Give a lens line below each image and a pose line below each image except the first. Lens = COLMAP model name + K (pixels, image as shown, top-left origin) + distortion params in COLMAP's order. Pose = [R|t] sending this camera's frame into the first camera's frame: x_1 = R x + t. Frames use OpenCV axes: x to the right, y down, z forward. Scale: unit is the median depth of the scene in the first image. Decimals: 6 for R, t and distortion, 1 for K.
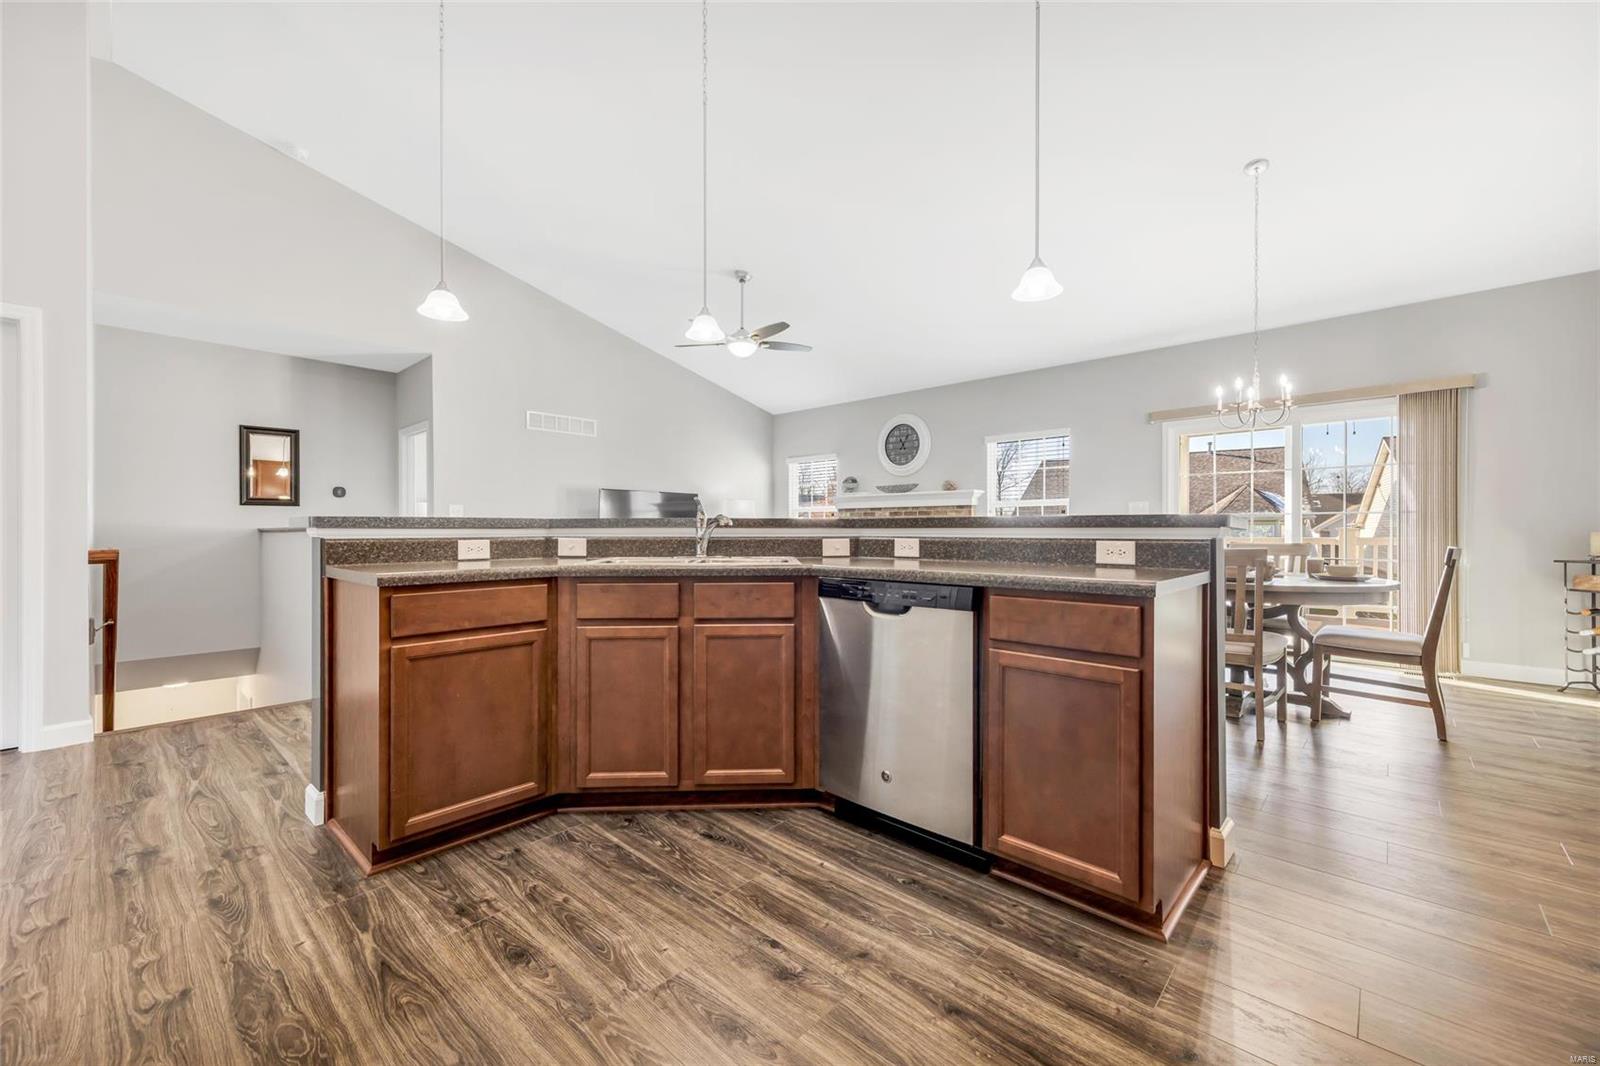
lens RADIAL K [[638.4, 0, 804.8], [0, 638.4, 535.2], [0, 0, 1]] dist [0.003502, 0.000187]
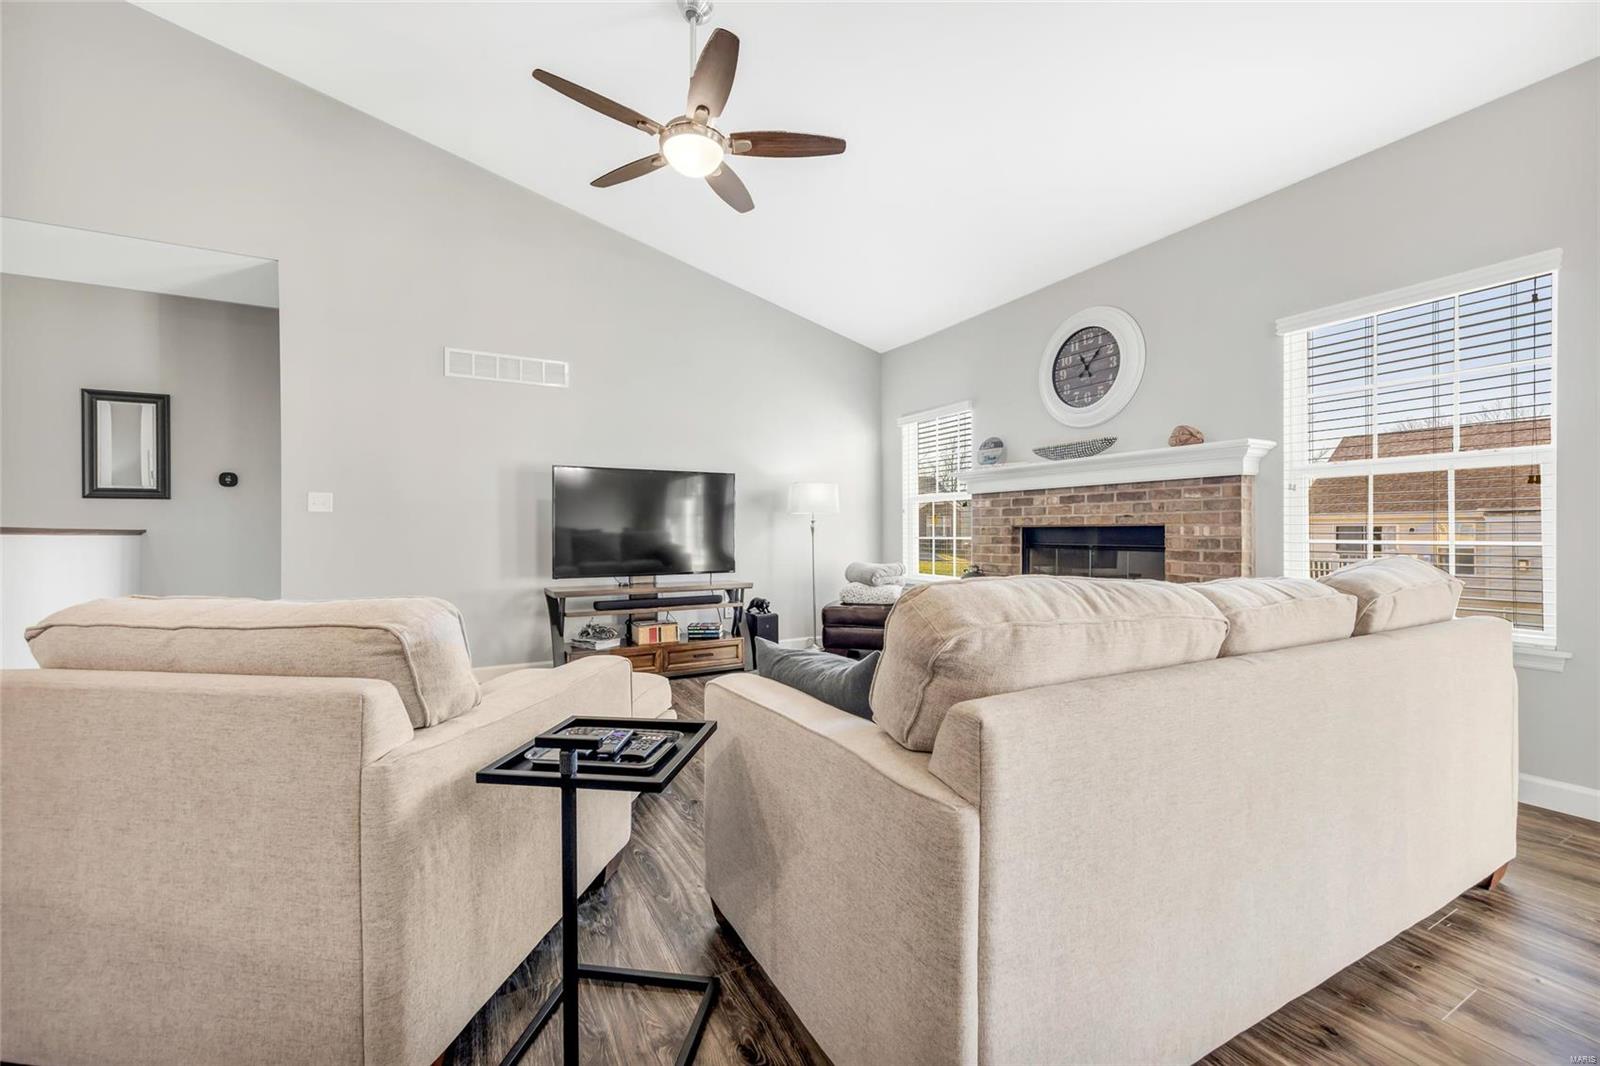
lens RADIAL K [[638.4, 0, 804.8], [0, 638.4, 535.2], [0, 0, 1]] dist [0.003502, 0.000187]
pose [[0.944996, 0.000580, -0.327082, 0.116862], [-0.000944, 0.999999, -0.000954, -0.003313], [0.327081, 0.001210, 0.944996, 0.470743]]
